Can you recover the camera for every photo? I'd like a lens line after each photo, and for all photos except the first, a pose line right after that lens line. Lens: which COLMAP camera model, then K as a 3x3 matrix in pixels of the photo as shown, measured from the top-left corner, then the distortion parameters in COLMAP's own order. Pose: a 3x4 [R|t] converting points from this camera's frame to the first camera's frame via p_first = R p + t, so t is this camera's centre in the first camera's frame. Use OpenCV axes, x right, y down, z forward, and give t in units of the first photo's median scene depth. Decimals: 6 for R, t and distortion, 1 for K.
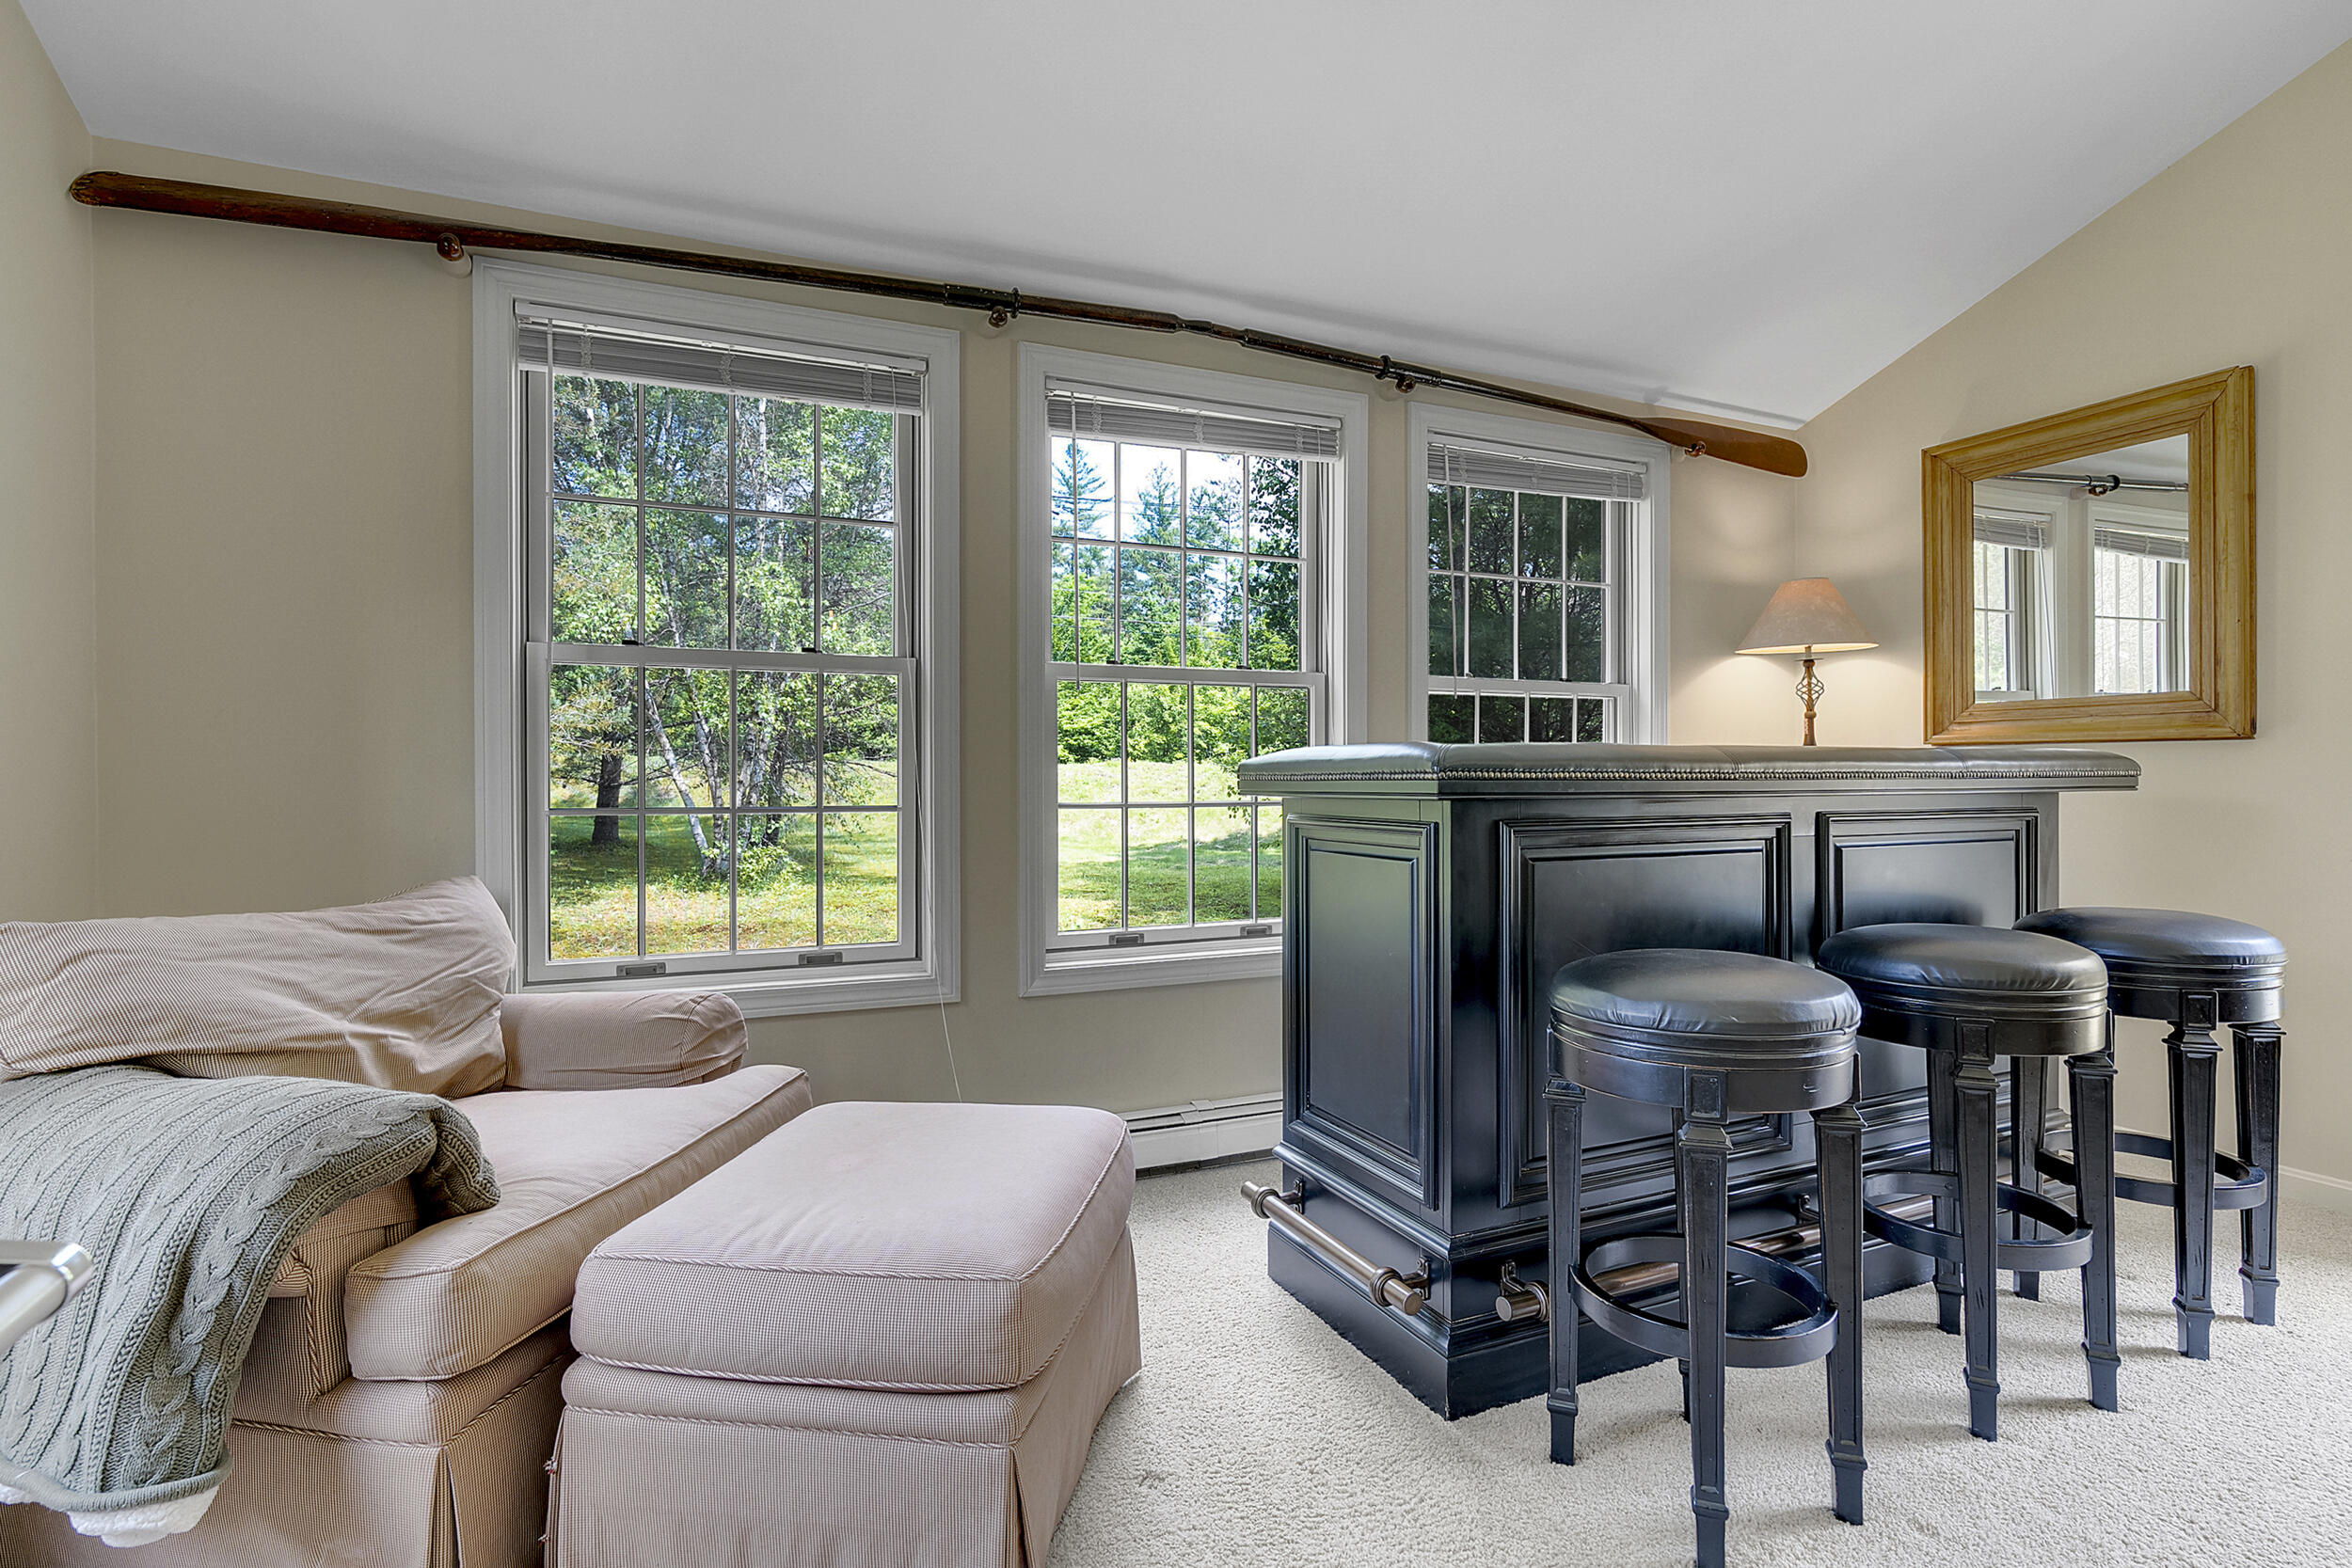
lens RADIAL K [[1152.3, 0, 1176.6], [0, 1152.3, 776.5], [0, 0, 1]] dist [-0.003898, 0.001783]
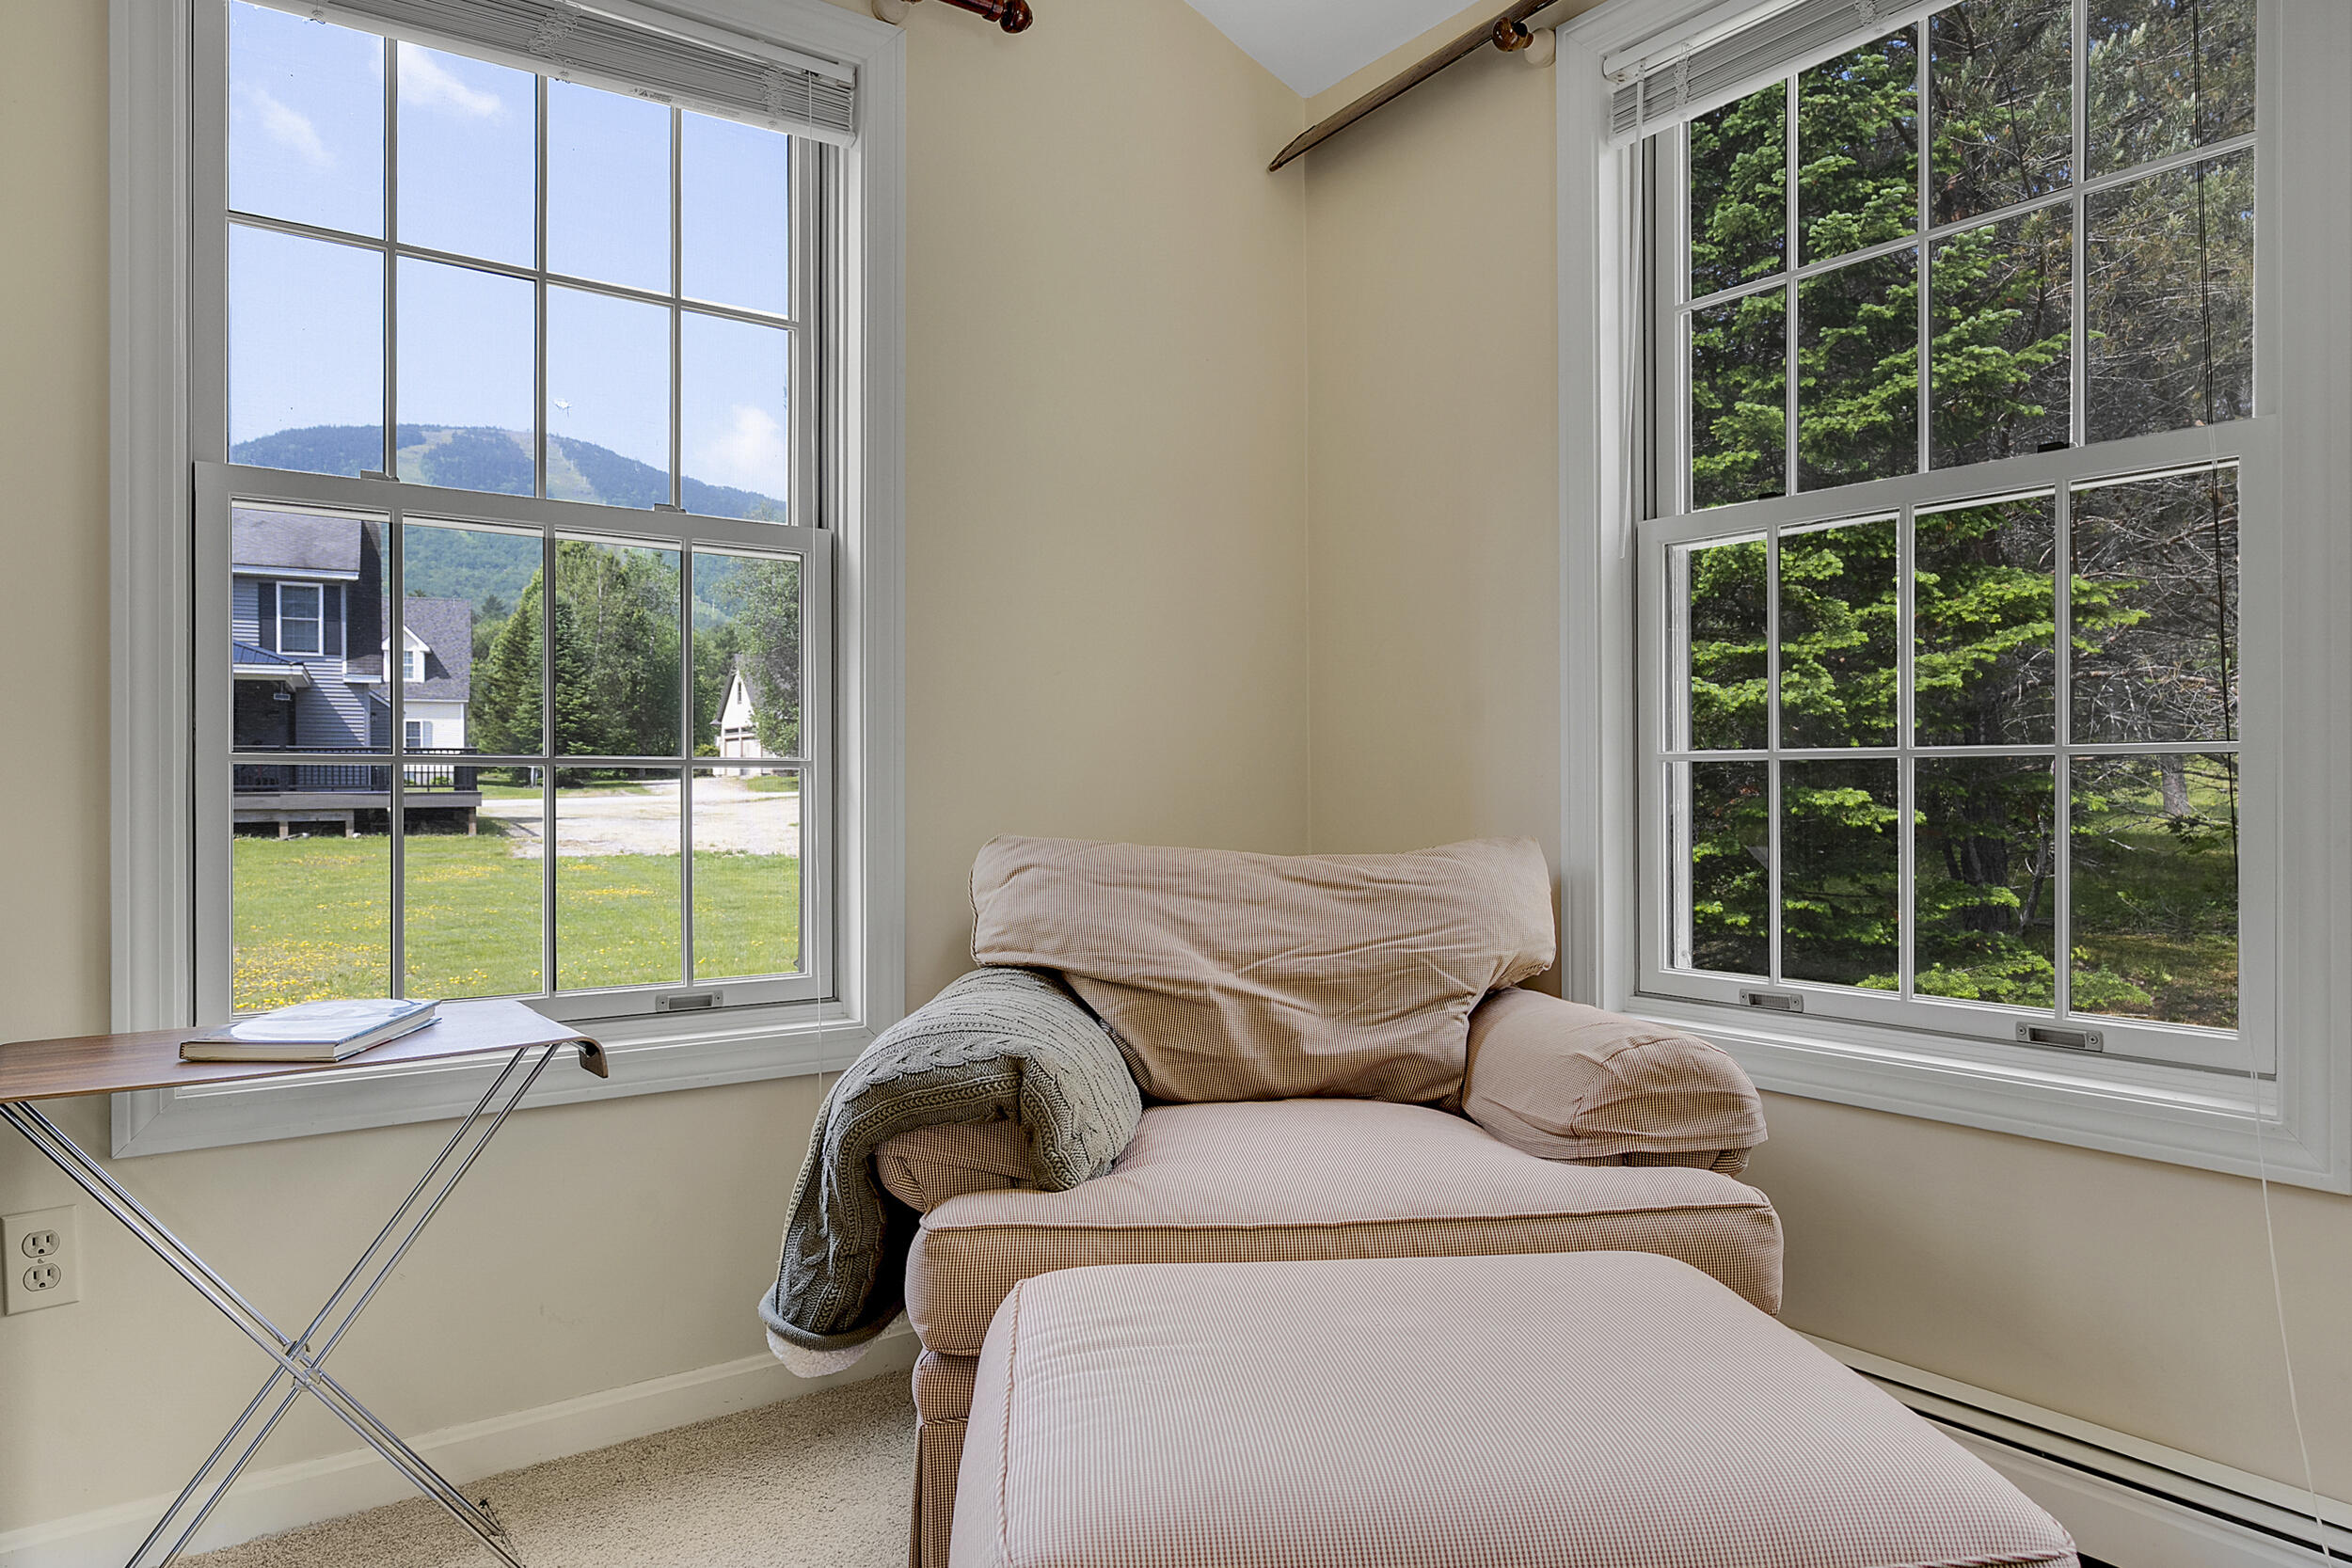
lens RADIAL K [[1482.5, 0, 1175.1], [0, 1482.5, 785.5], [0, 0, 1]] dist [0.004291, 0.000595]
pose [[0.210795, -0.000805, -0.977530, 0.402346], [0.004043, 0.999992, 0.000049, 0.067161], [0.977522, -0.003962, 0.210797, 0.726068]]
